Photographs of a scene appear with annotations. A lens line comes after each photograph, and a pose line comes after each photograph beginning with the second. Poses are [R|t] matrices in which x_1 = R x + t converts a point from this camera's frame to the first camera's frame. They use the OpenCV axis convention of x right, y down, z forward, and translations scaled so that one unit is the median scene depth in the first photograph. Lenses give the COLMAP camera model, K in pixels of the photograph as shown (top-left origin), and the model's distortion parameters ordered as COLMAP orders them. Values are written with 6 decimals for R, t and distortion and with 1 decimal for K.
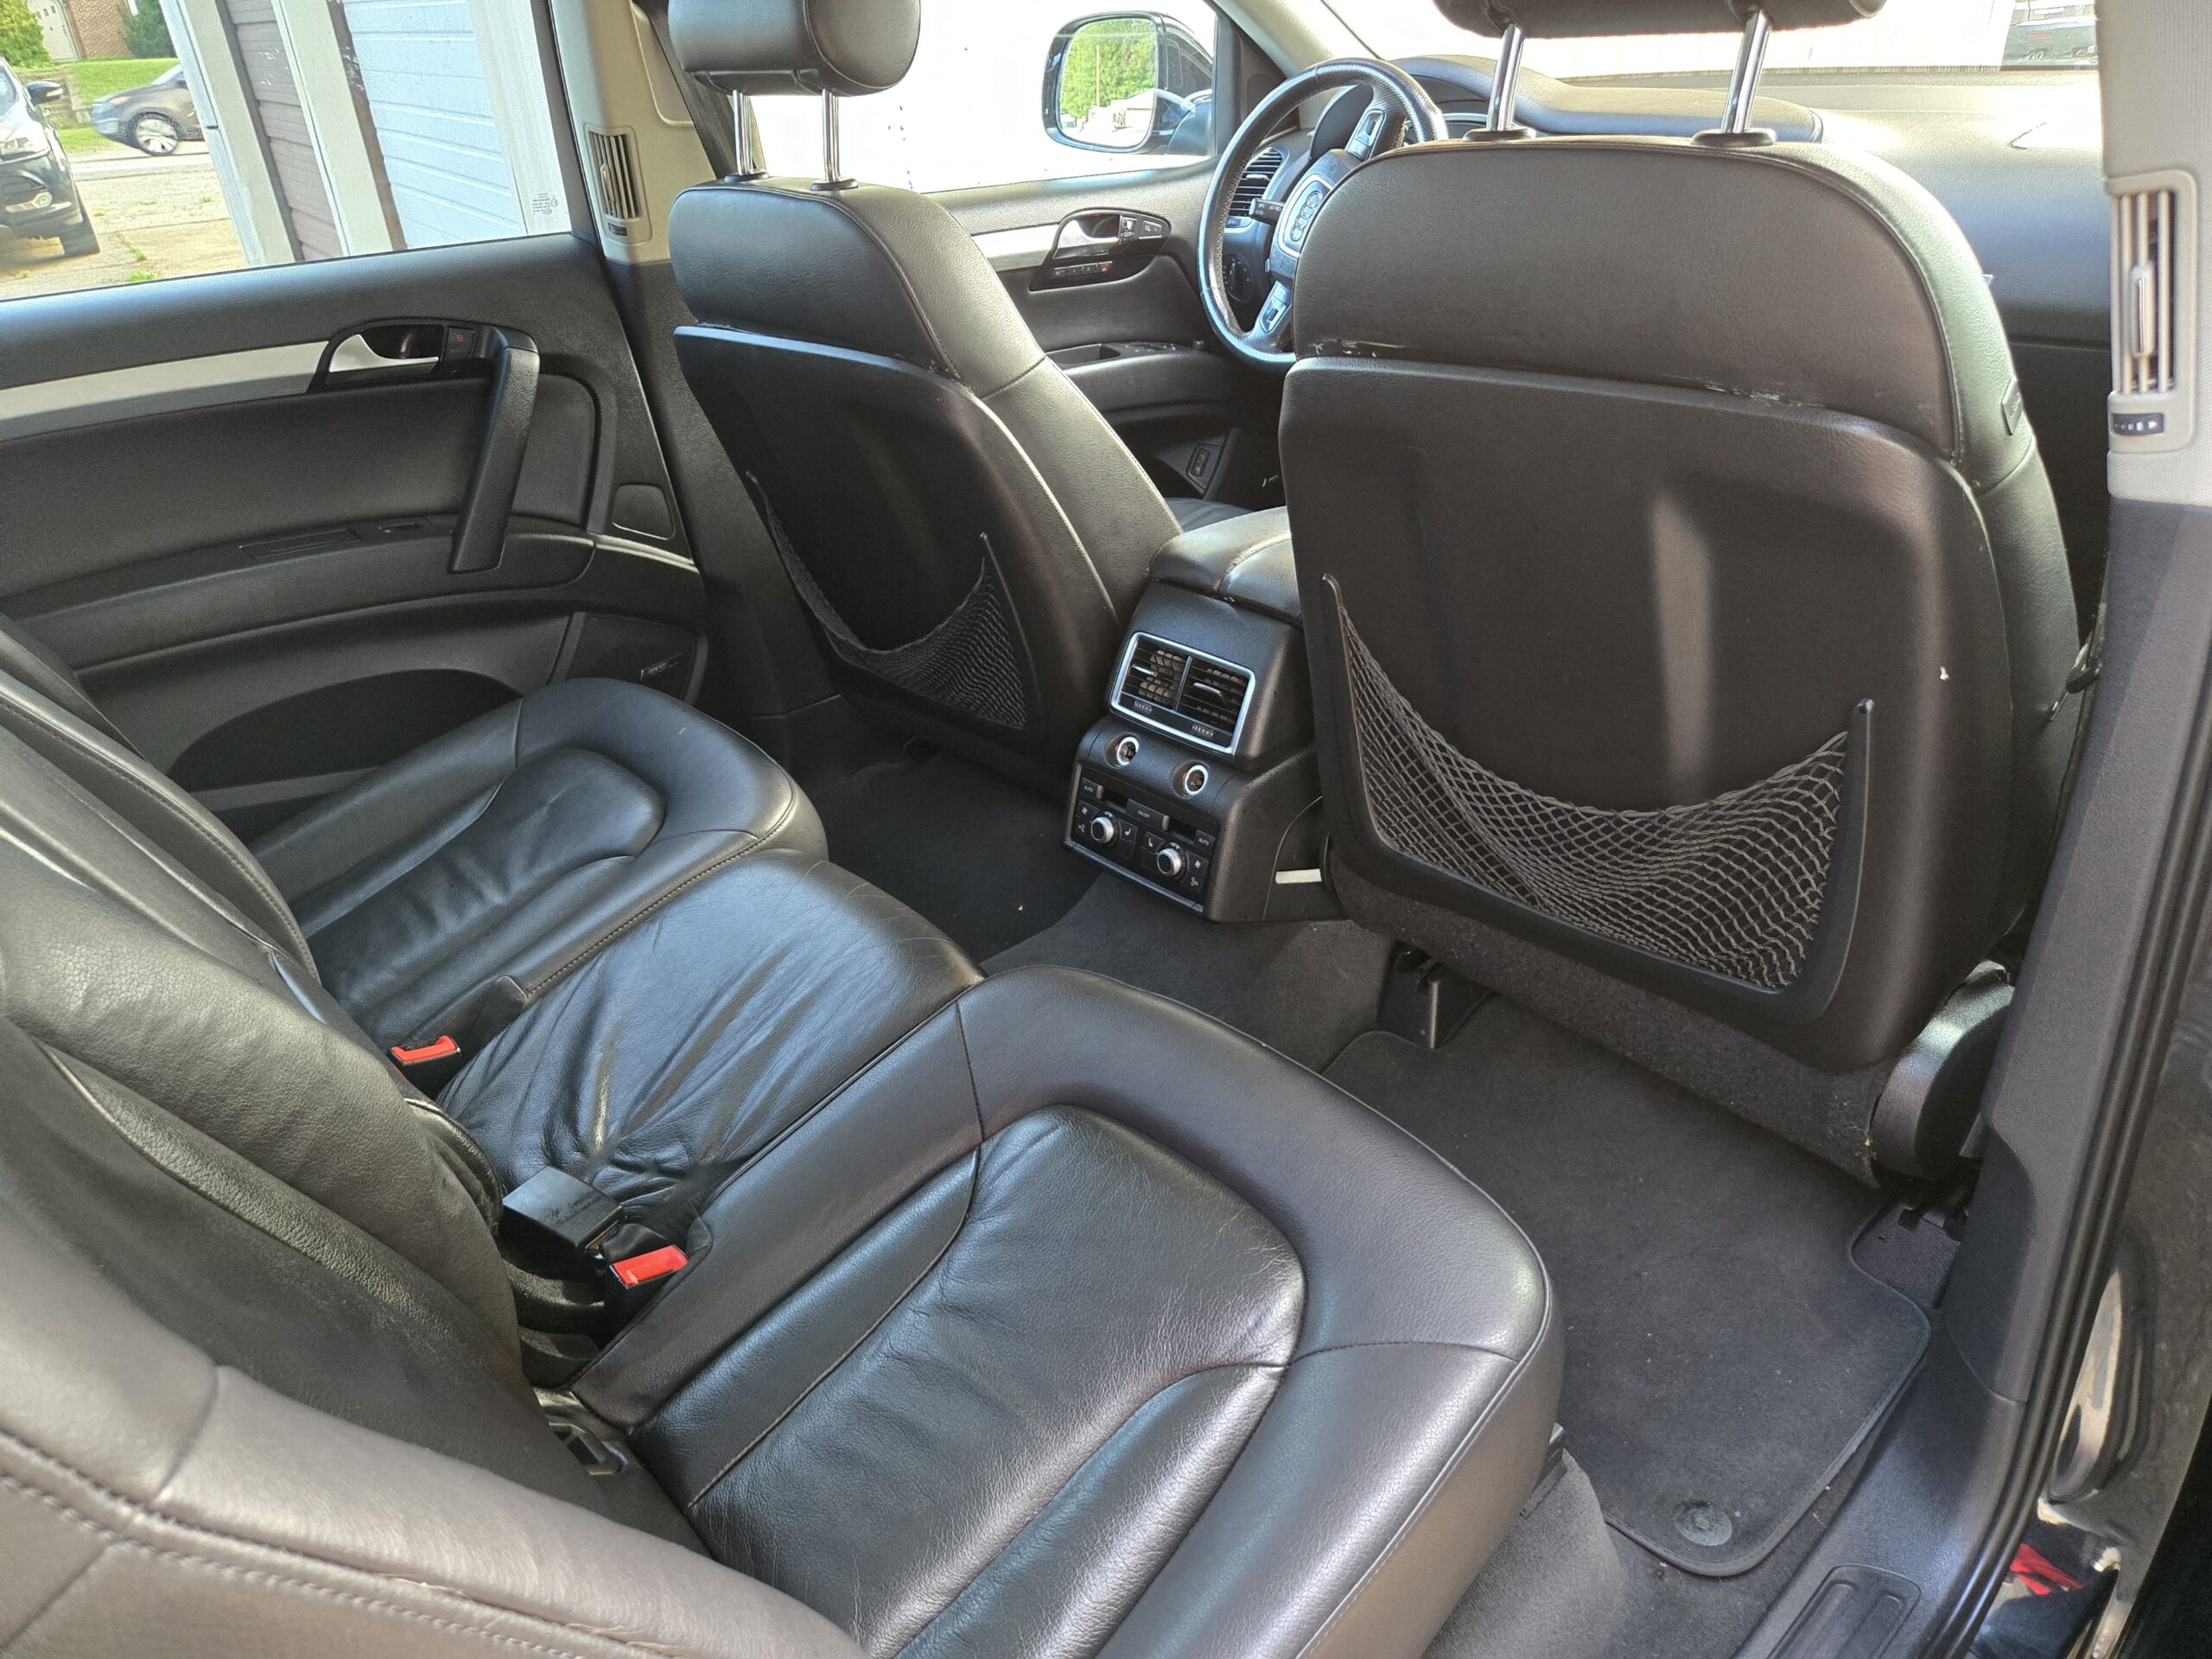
lens RADIAL K [[1510.6, 0, 1124.0], [0, 1510.6, 851.3], [0, 0, 1]] dist [0.074080, -0.064519]
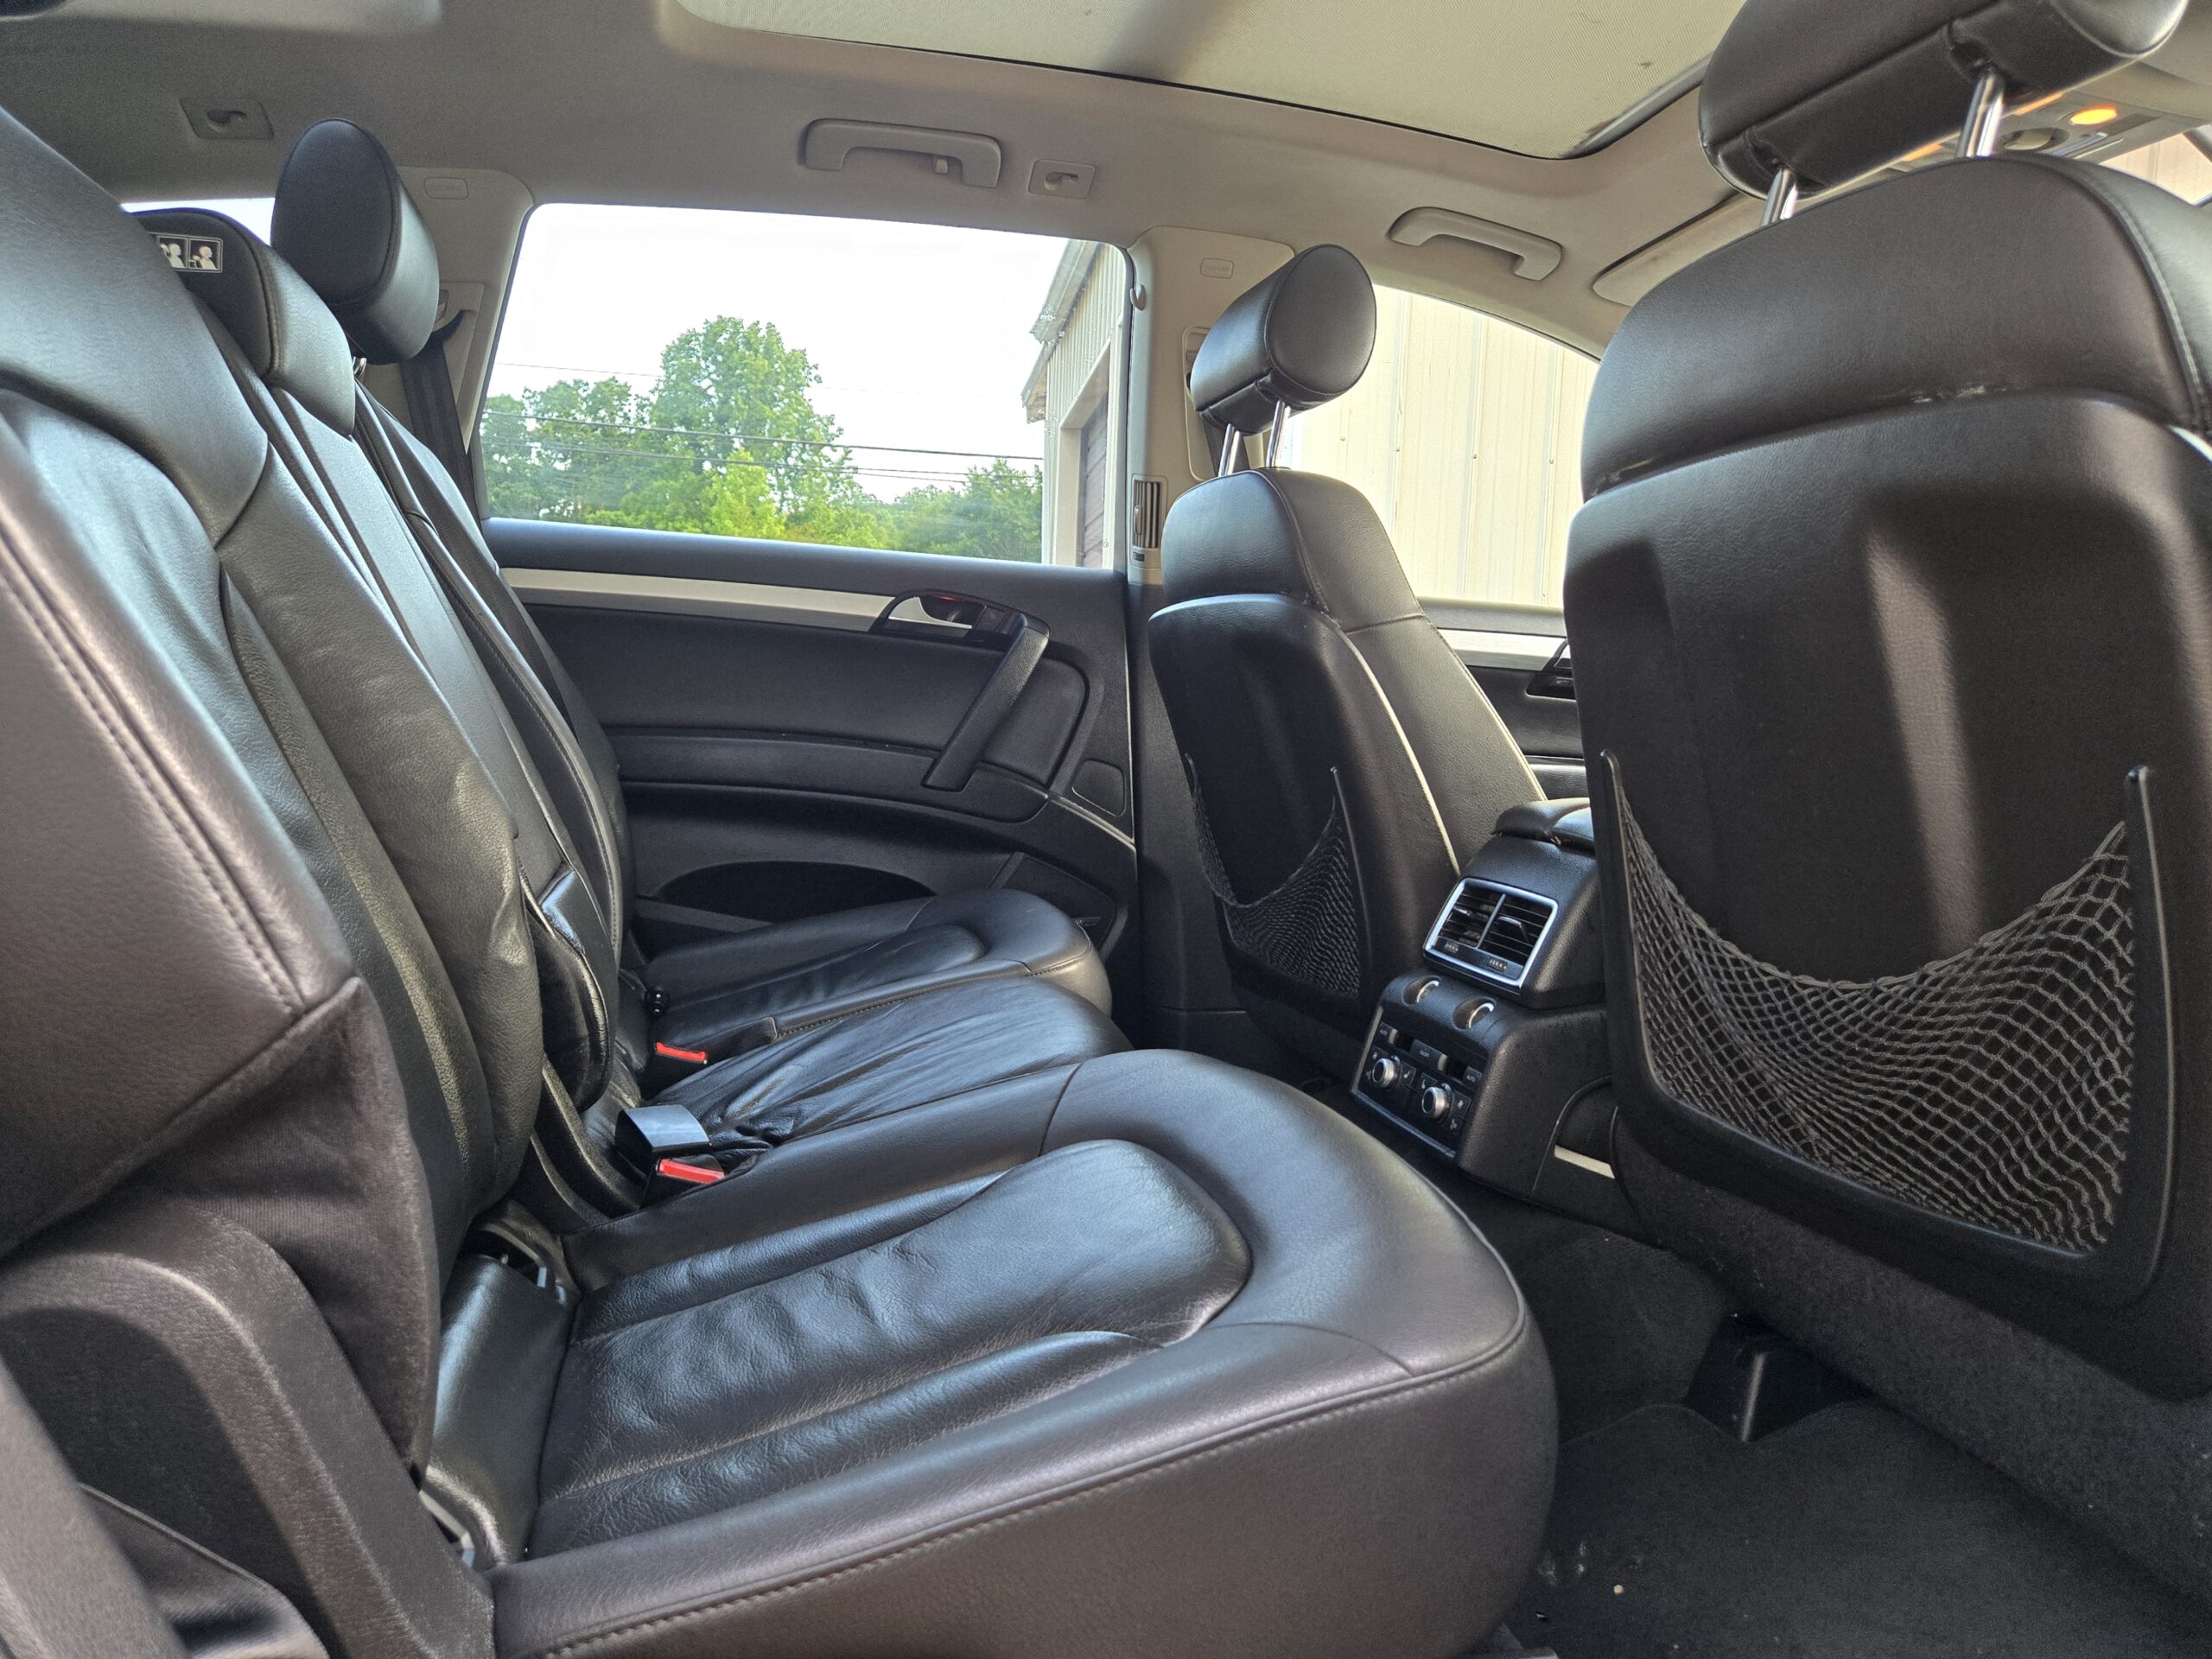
lens RADIAL K [[1510.6, 0, 1102.7], [0, 1510.6, 806.0], [0, 0, 1]] dist [0.074080, -0.064519]
pose [[0.882572, 0.121544, -0.454195, 0.253692], [-0.301433, 0.887636, -0.348197, 0.232873], [0.360838, 0.444219, 0.820040, 0.121542]]
